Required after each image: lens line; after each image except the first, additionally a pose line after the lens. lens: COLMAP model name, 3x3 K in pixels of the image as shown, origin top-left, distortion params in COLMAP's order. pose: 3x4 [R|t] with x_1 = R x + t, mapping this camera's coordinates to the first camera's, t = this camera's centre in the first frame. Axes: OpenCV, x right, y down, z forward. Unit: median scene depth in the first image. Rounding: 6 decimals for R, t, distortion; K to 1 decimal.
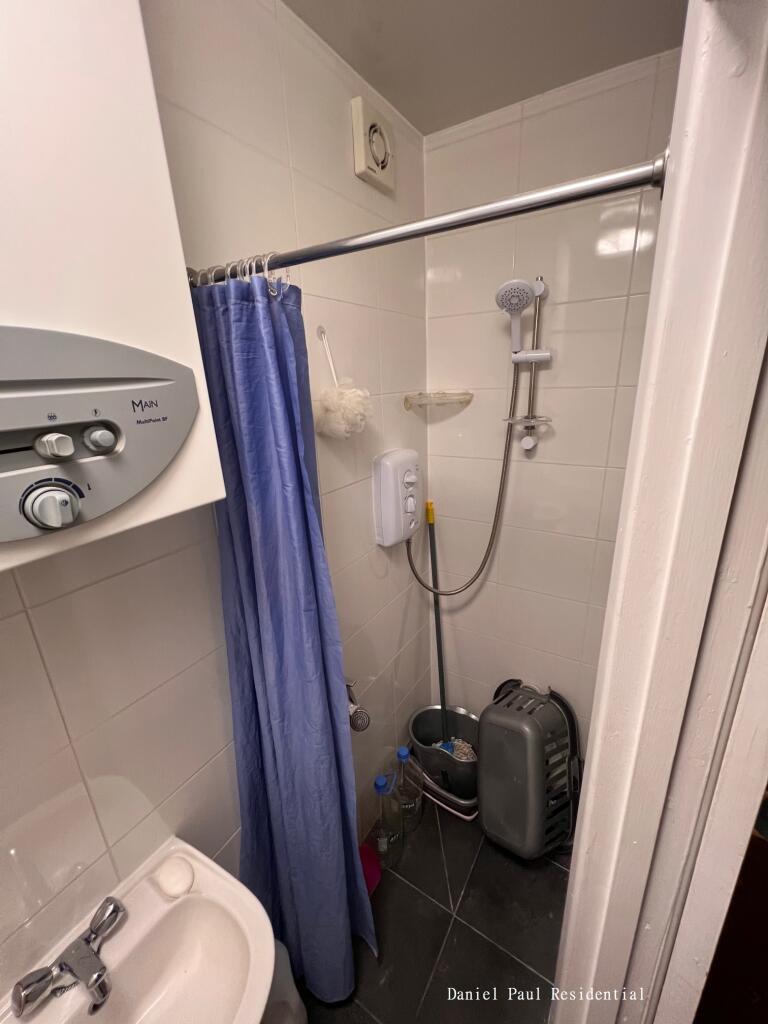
lens RADIAL K [[410.6, 0, 384.0], [0, 410.6, 512.0], [0, 0, 1]] dist [-0.001351, 0.000035]
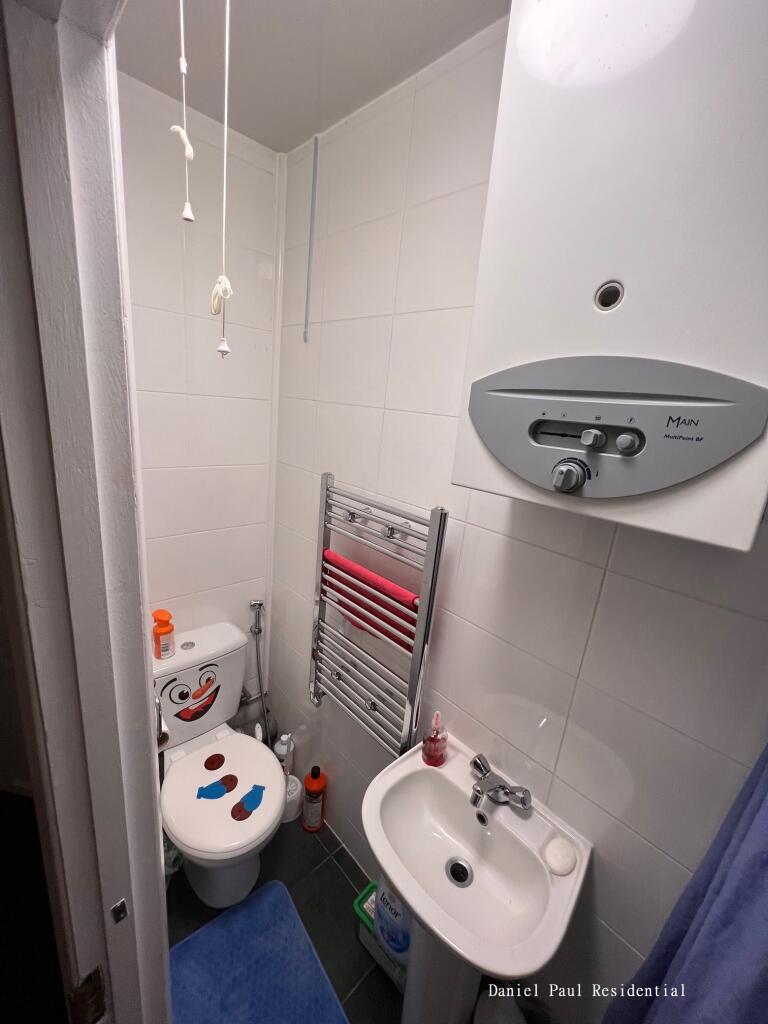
lens RADIAL K [[410.6, 0, 384.0], [0, 410.6, 512.0], [0, 0, 1]] dist [-0.001351, 0.000035]
pose [[-0.233450, 0.273420, -0.933136, 0.598533], [-0.381796, 0.856808, 0.346572, -0.131650], [0.894278, 0.437174, -0.095631, 0.502117]]
